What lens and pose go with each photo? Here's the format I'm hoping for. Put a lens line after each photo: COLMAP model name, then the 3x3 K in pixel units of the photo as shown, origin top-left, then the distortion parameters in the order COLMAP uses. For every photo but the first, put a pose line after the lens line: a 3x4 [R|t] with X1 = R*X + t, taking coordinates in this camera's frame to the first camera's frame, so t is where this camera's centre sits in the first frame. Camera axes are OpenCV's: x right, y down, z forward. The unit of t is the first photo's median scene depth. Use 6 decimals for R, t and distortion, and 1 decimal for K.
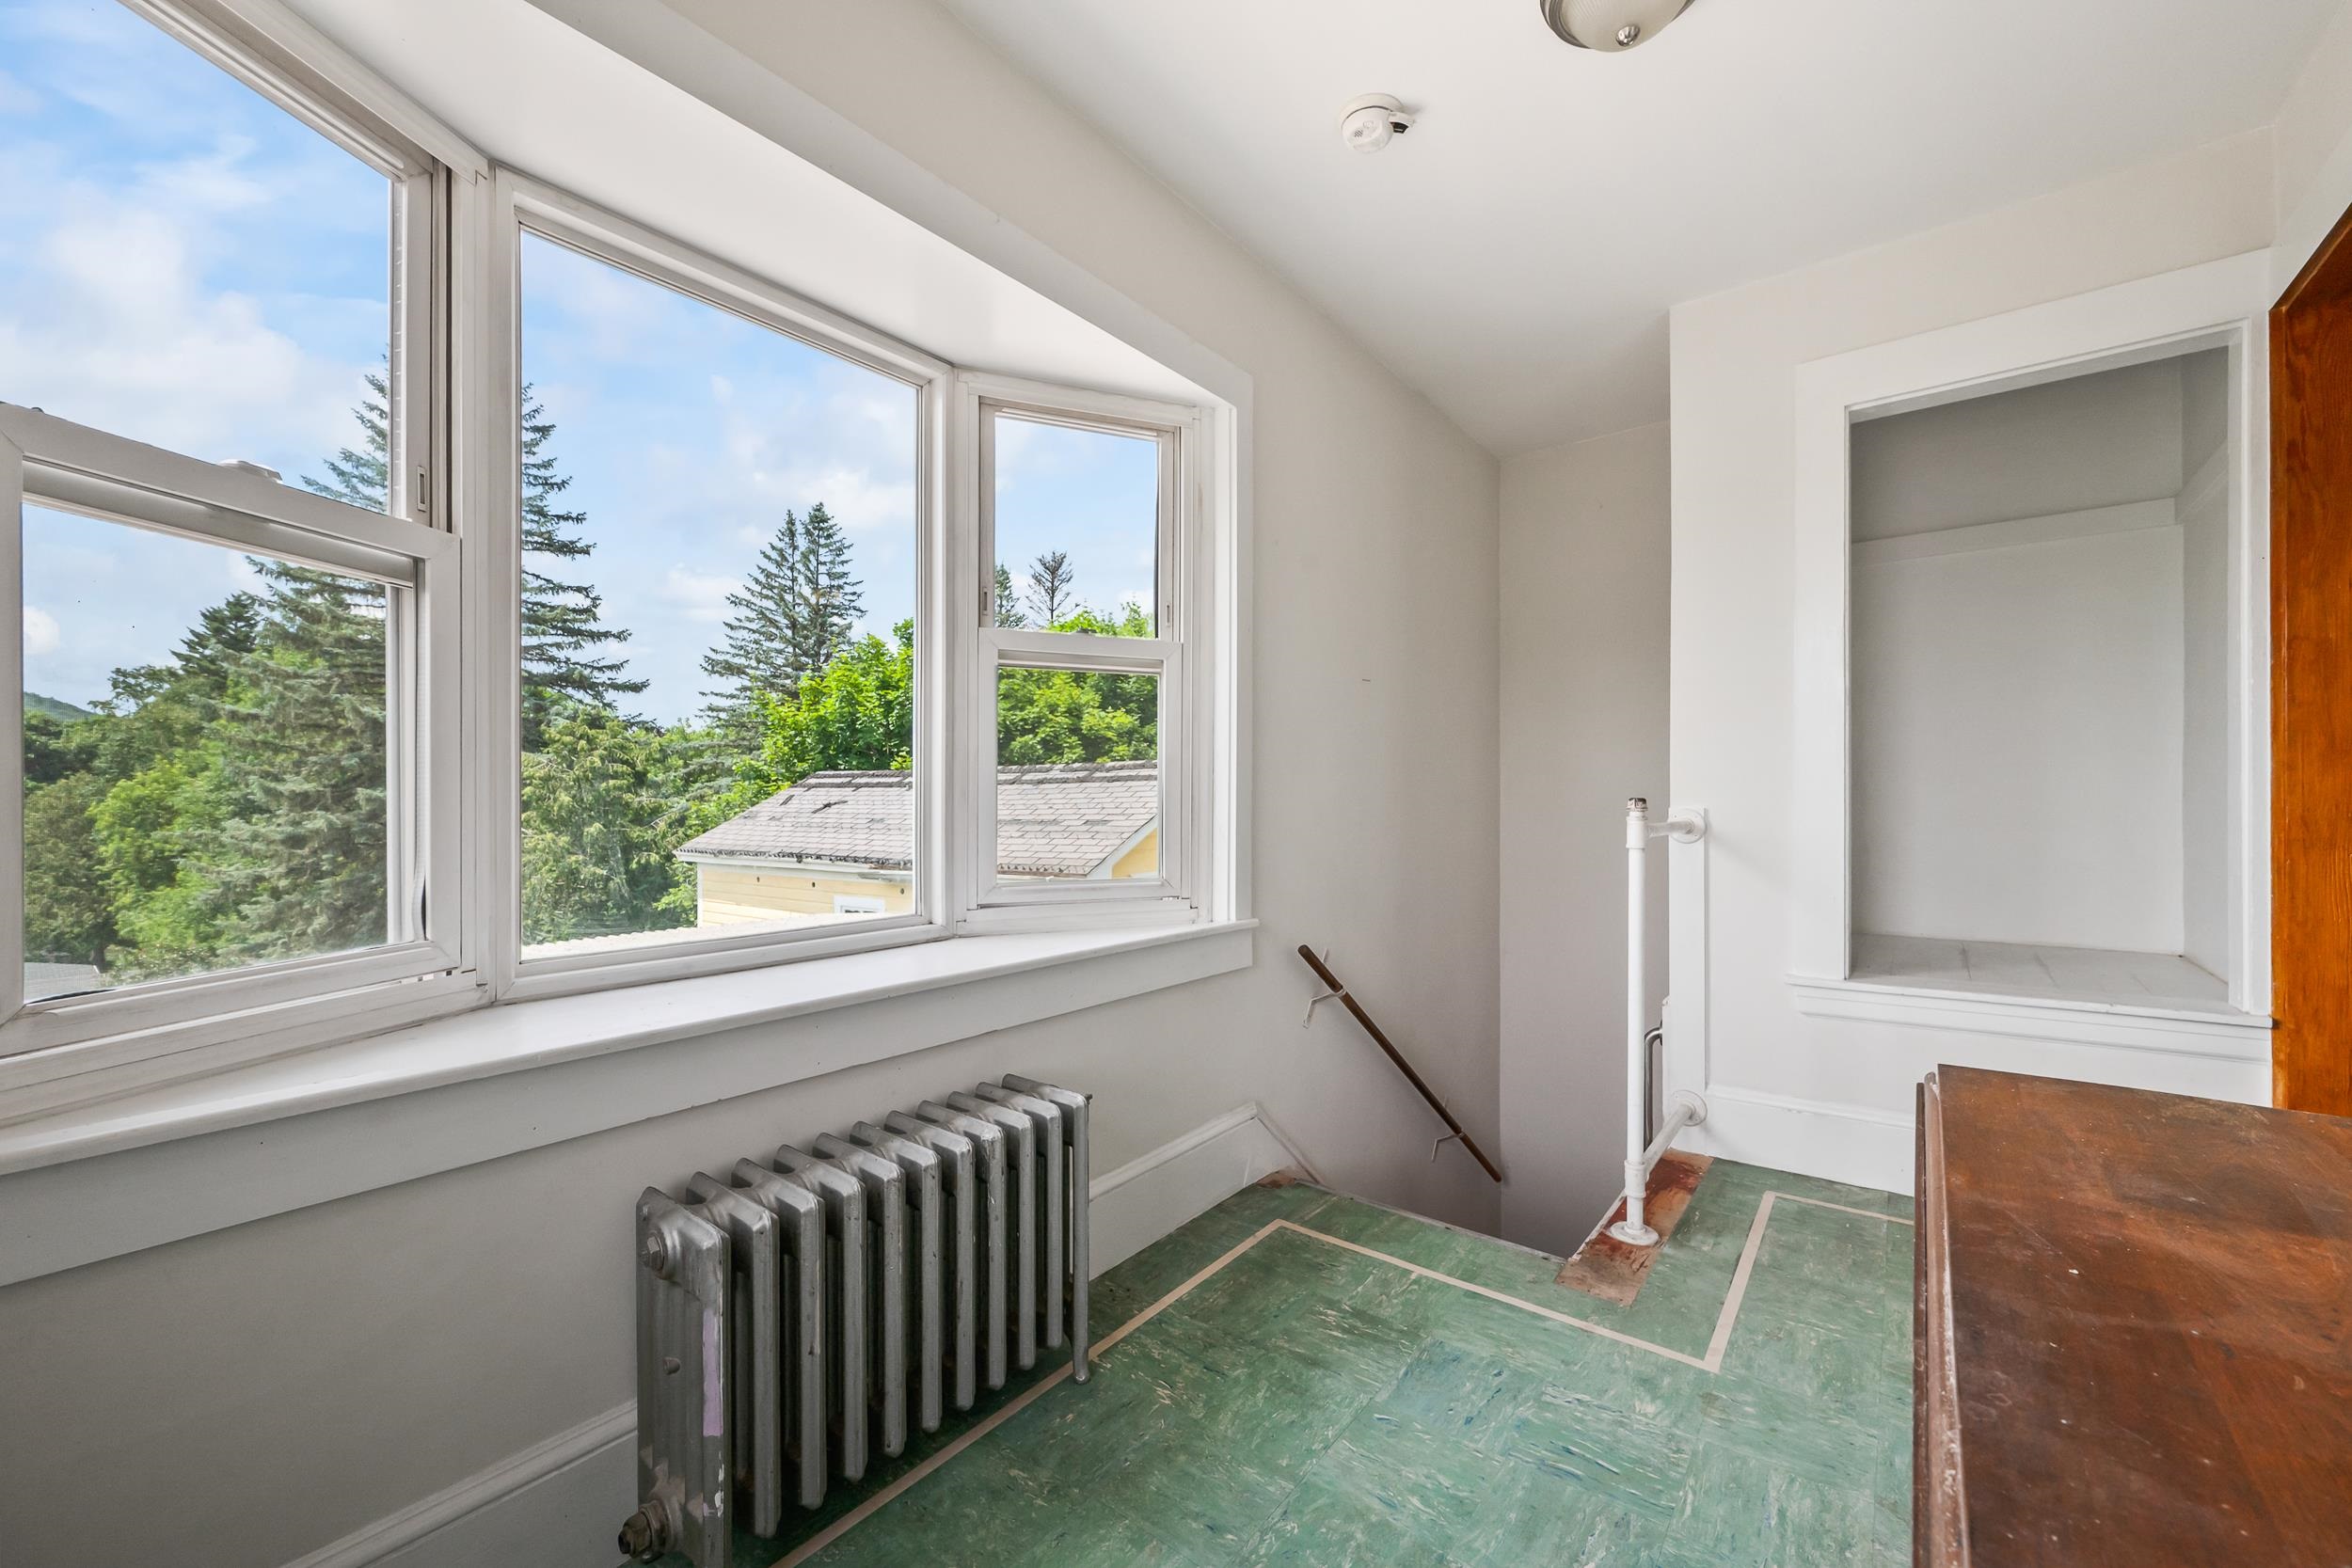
lens RADIAL K [[930.3, 0, 1175.9], [0, 930.3, 798.2], [0, 0, 1]] dist [0.000019, 0.000041]
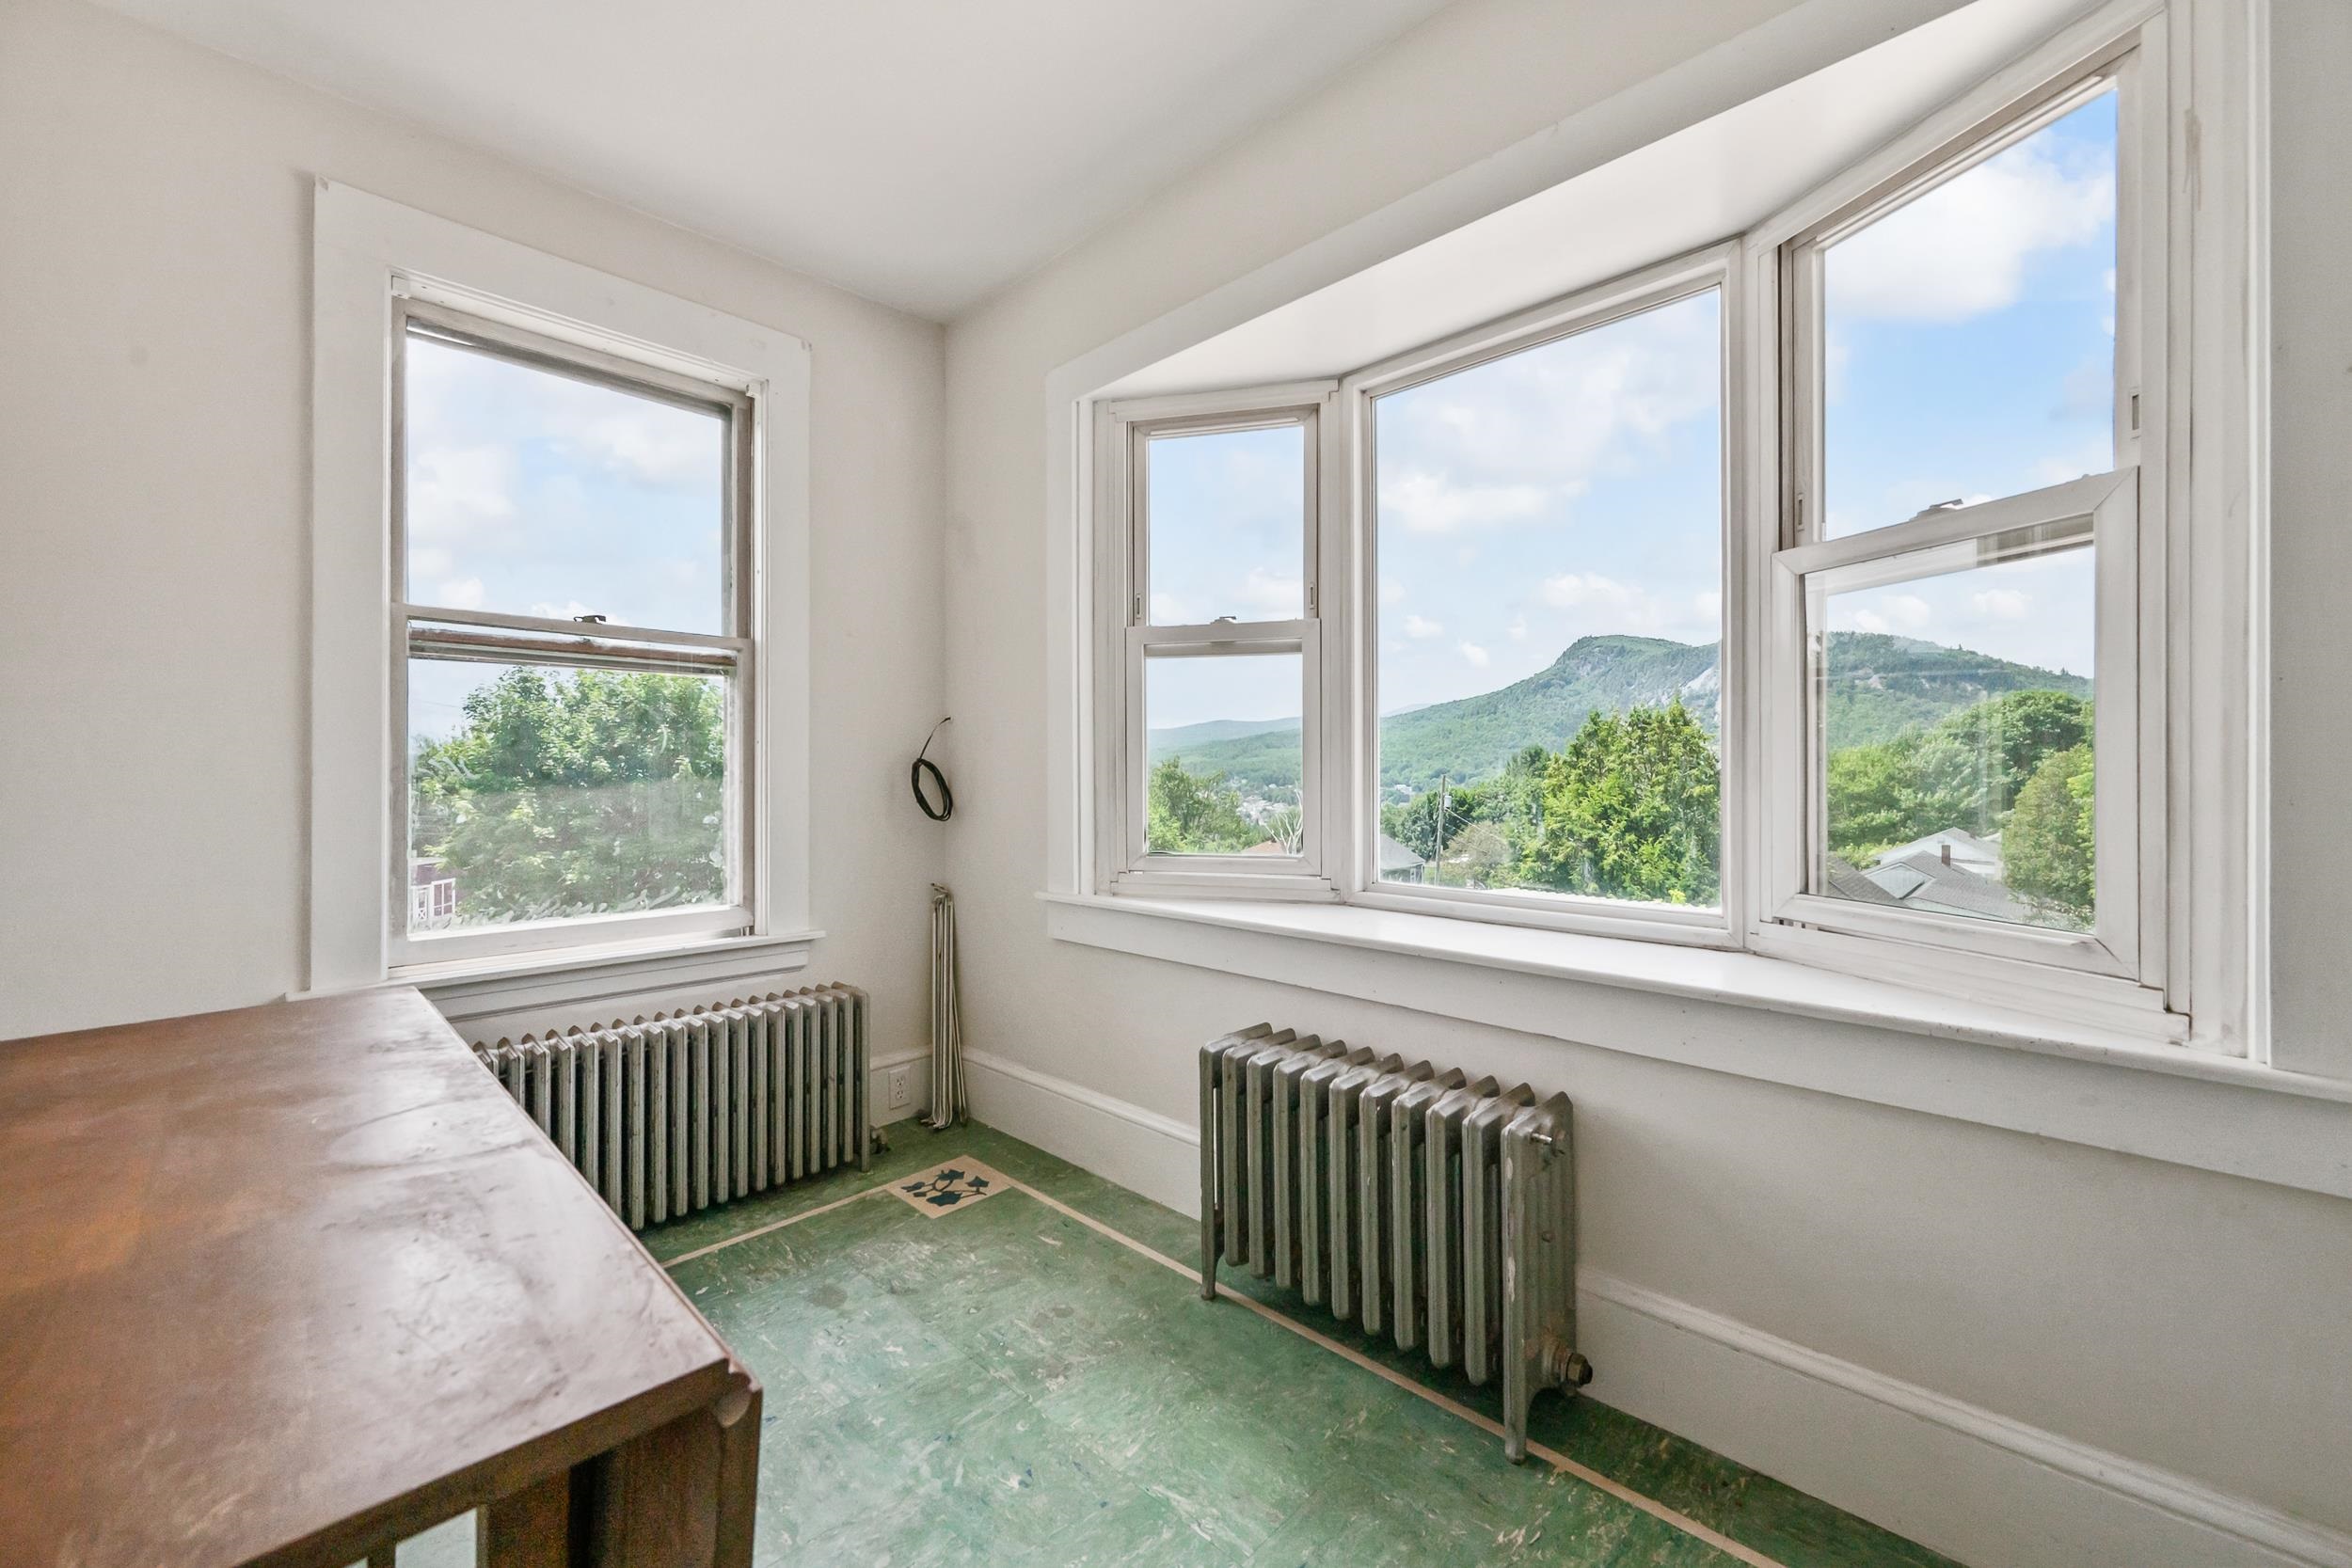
lens RADIAL K [[917.5, 0, 1181.3], [0, 917.5, 769.9], [0, 0, 1]] dist [-0.000277, 0.000048]
pose [[-0.093152, 0.002395, -0.995649, 0.618314], [0.000583, 0.999997, 0.002351, -0.008601], [0.995652, -0.000362, -0.093153, 0.623159]]
